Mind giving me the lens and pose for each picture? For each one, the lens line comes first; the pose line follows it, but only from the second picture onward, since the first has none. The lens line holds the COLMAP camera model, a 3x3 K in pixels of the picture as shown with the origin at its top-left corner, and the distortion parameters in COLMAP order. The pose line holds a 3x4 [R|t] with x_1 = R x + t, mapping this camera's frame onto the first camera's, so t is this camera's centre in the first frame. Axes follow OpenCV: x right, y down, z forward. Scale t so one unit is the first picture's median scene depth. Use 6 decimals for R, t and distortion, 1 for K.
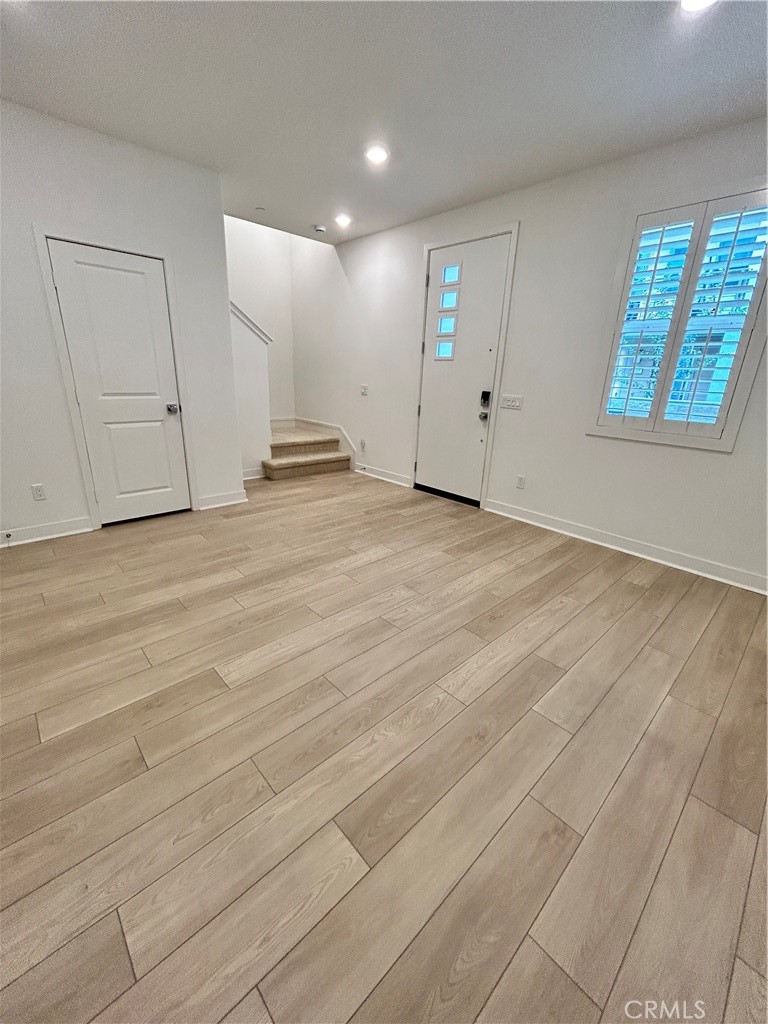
lens RADIAL K [[416.1, 0, 385.2], [0, 416.1, 514.6], [0, 0, 1]] dist [-0.005501, -0.000699]
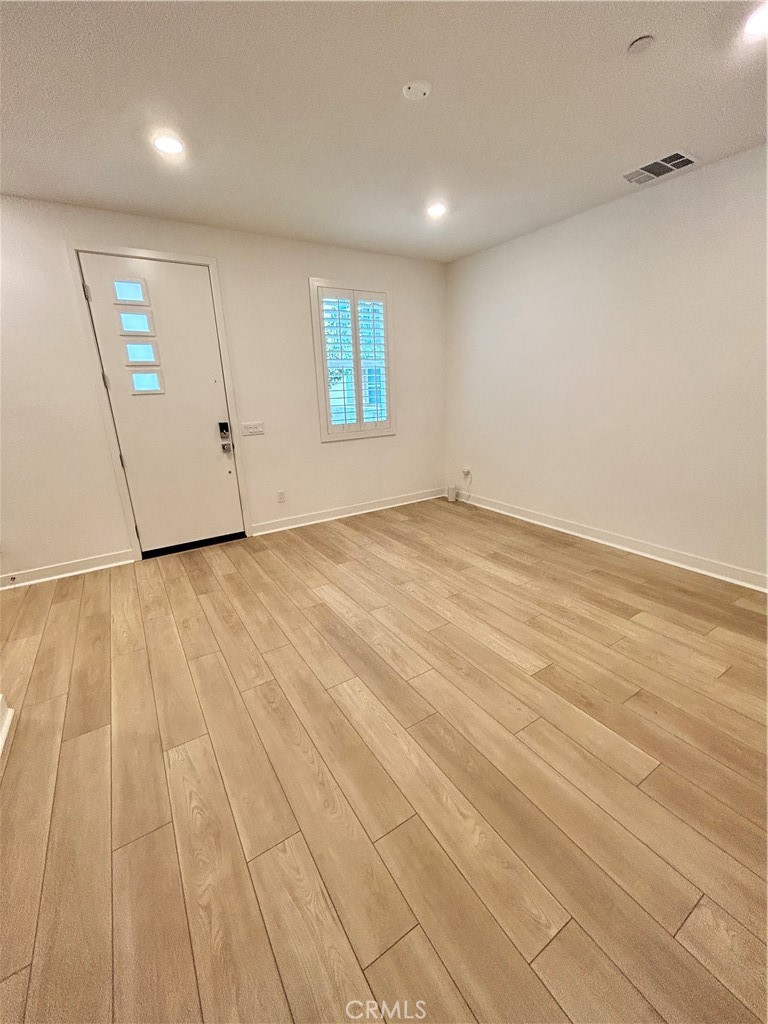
lens RADIAL K [[416.1, 0, 385.2], [0, 416.1, 514.6], [0, 0, 1]] dist [-0.005501, -0.000699]
pose [[0.180473, -0.333295, 0.925388, -0.826396], [0.359769, 0.898009, 0.253271, -0.266683], [-0.915421, 0.287217, 0.281975, 0.552675]]
